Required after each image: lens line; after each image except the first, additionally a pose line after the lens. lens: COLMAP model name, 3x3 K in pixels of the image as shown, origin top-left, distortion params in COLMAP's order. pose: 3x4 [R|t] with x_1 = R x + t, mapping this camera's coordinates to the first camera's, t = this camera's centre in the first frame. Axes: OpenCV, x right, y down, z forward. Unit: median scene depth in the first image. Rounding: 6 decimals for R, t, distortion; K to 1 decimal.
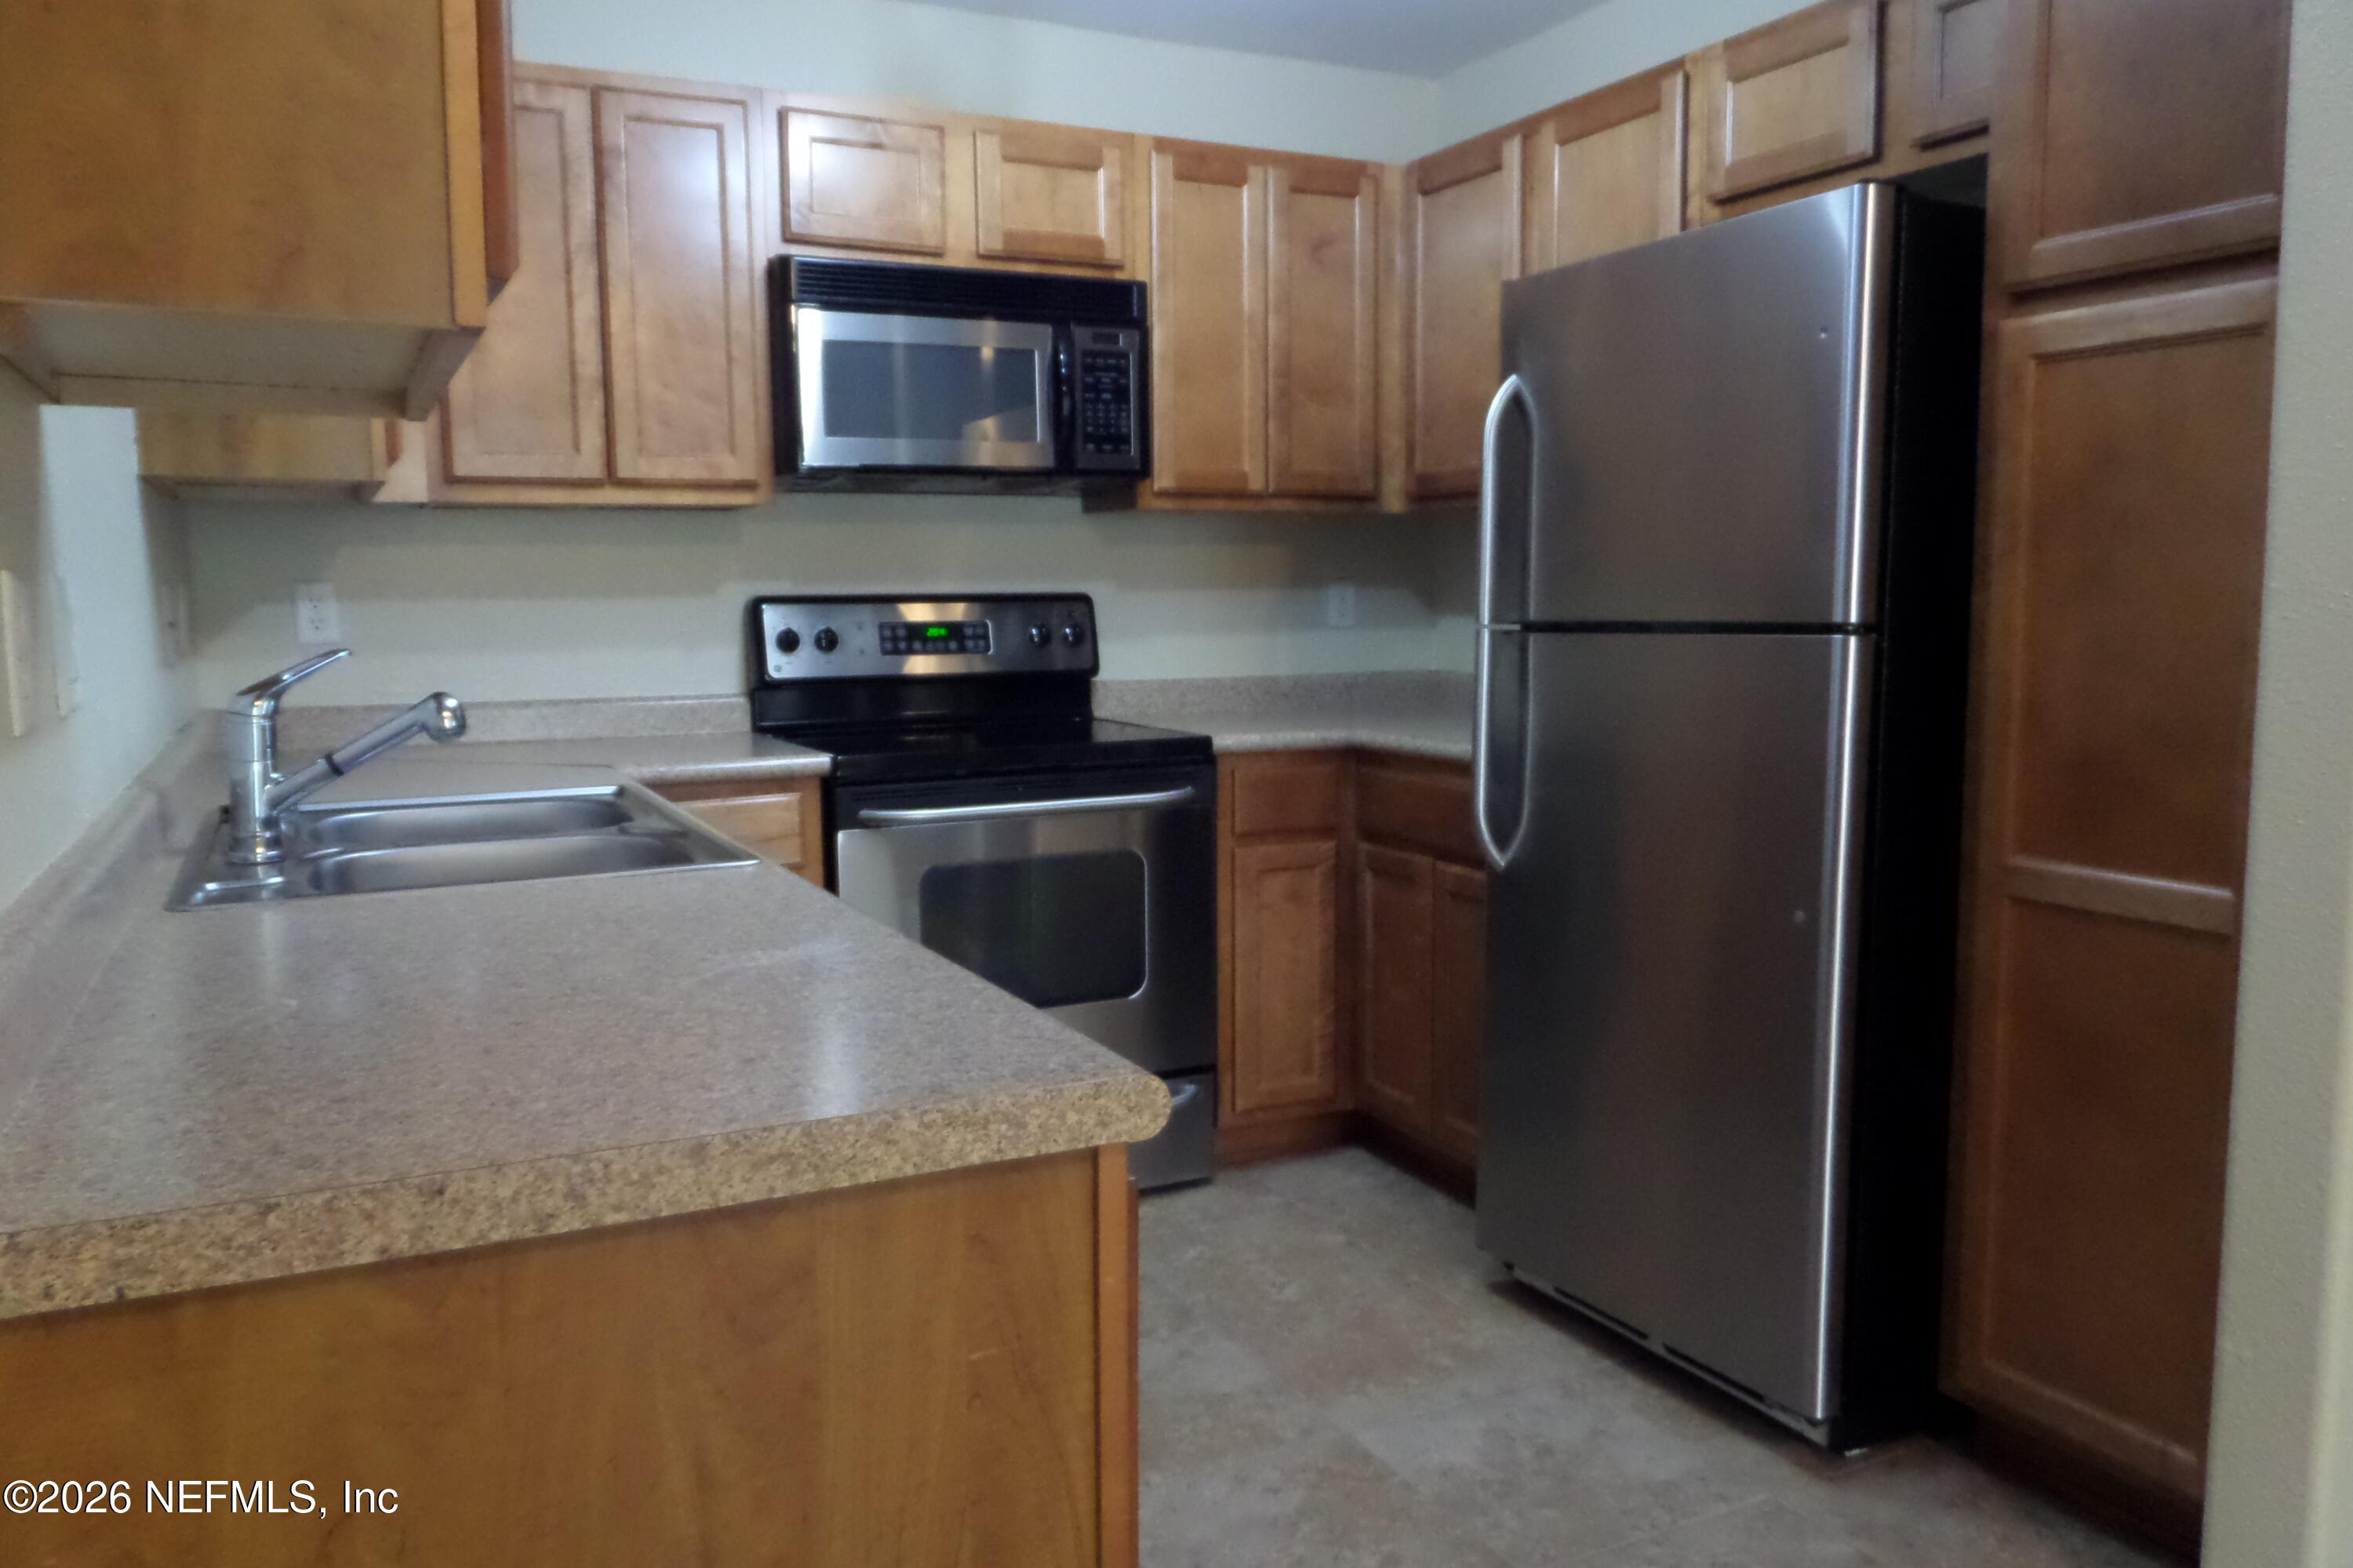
lens RADIAL K [[1709.8, 0, 1169.8], [0, 1709.8, 786.1], [0, 0, 1]] dist [-0.013888, -0.006707]
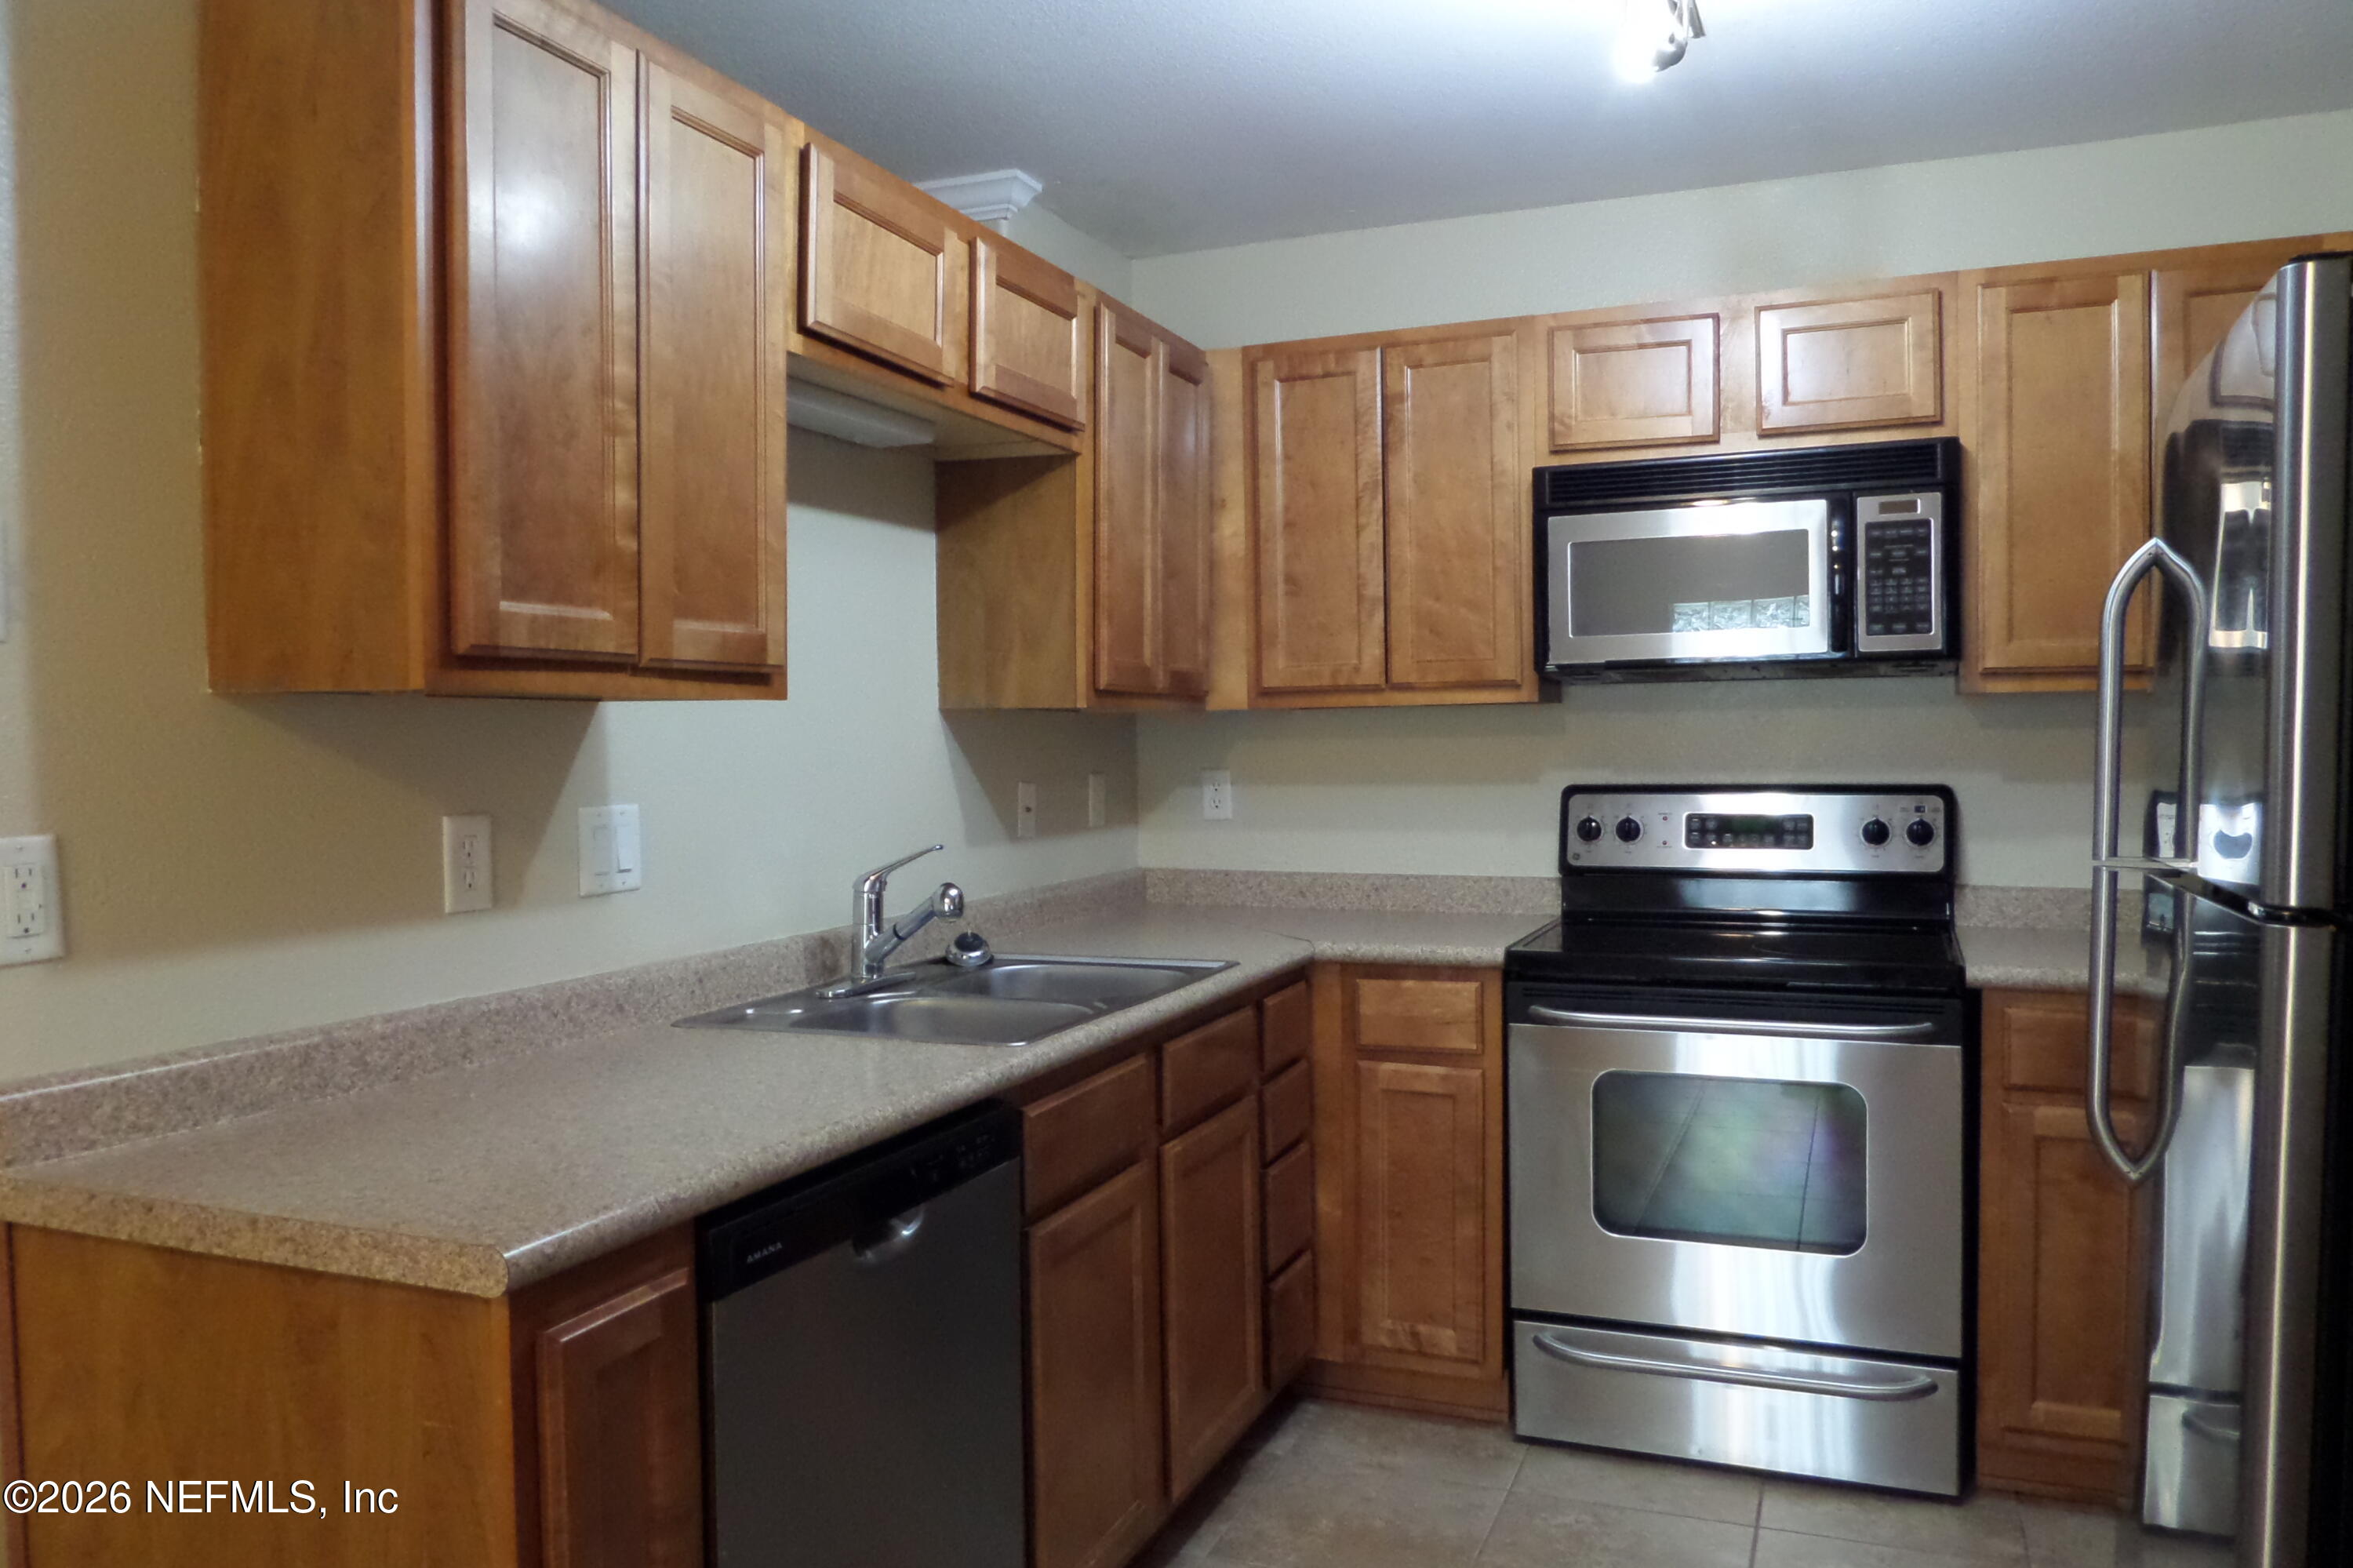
lens RADIAL K [[1709.8, 0, 1170.9], [0, 1709.8, 783.2], [0, 0, 1]] dist [-0.013888, -0.006707]
pose [[0.662218, 0.020291, -0.749037, 0.382992], [-0.078334, 0.996031, -0.042272, -0.051183], [0.745206, 0.086668, 0.661179, 0.141404]]
